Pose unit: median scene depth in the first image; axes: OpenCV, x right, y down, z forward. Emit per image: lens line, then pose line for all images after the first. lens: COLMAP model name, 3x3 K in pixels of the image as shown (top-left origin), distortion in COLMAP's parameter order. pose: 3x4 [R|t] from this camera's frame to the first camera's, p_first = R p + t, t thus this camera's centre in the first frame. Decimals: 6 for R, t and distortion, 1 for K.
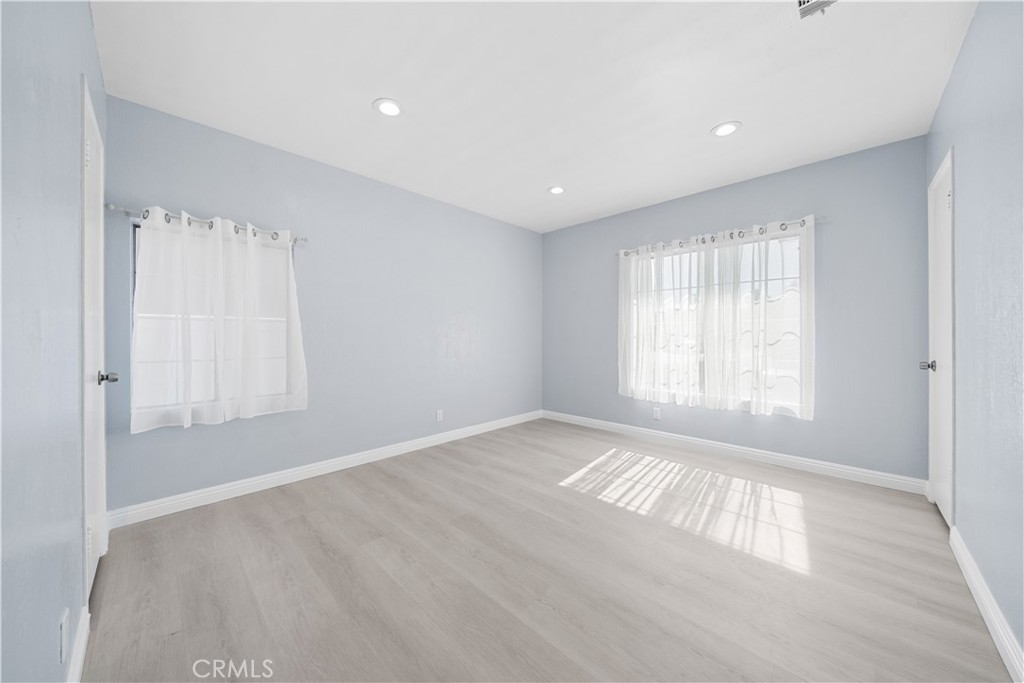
lens RADIAL K [[349.9, 0, 494.3], [0, 349.9, 338.2], [0, 0, 1]] dist [0.000297, -0.000009]
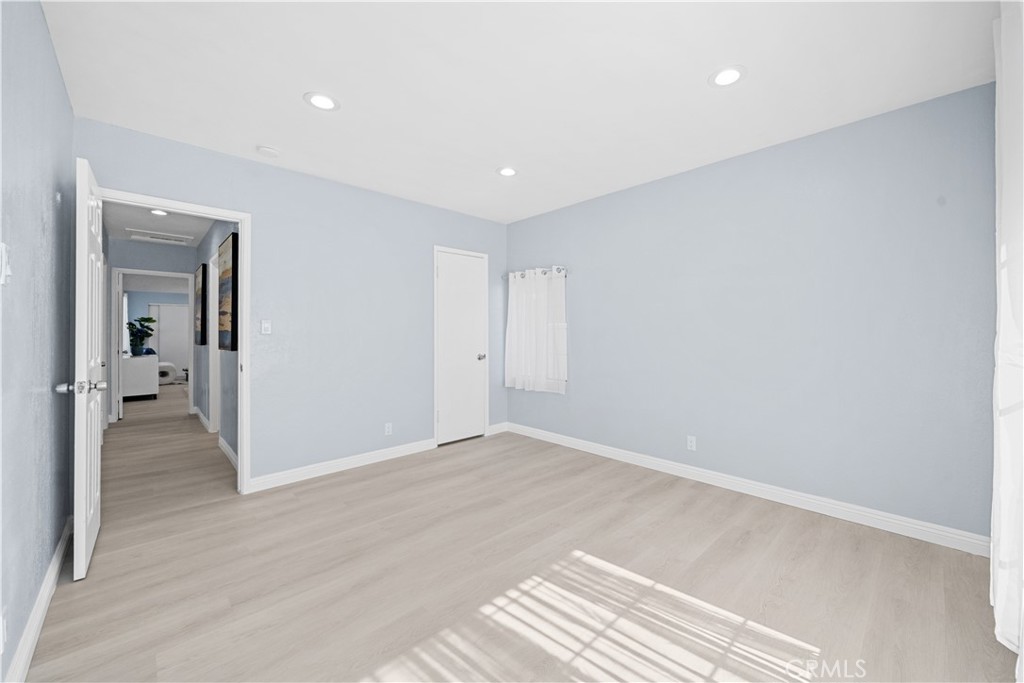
lens RADIAL K [[349.9, 0, 494.3], [0, 349.9, 338.2], [0, 0, 1]] dist [0.000297, -0.000009]
pose [[0.011349, 0.006288, -0.999916, 0.903531], [-0.002818, 0.999976, 0.006256, -0.015989], [0.999932, 0.002746, 0.011367, 0.838287]]
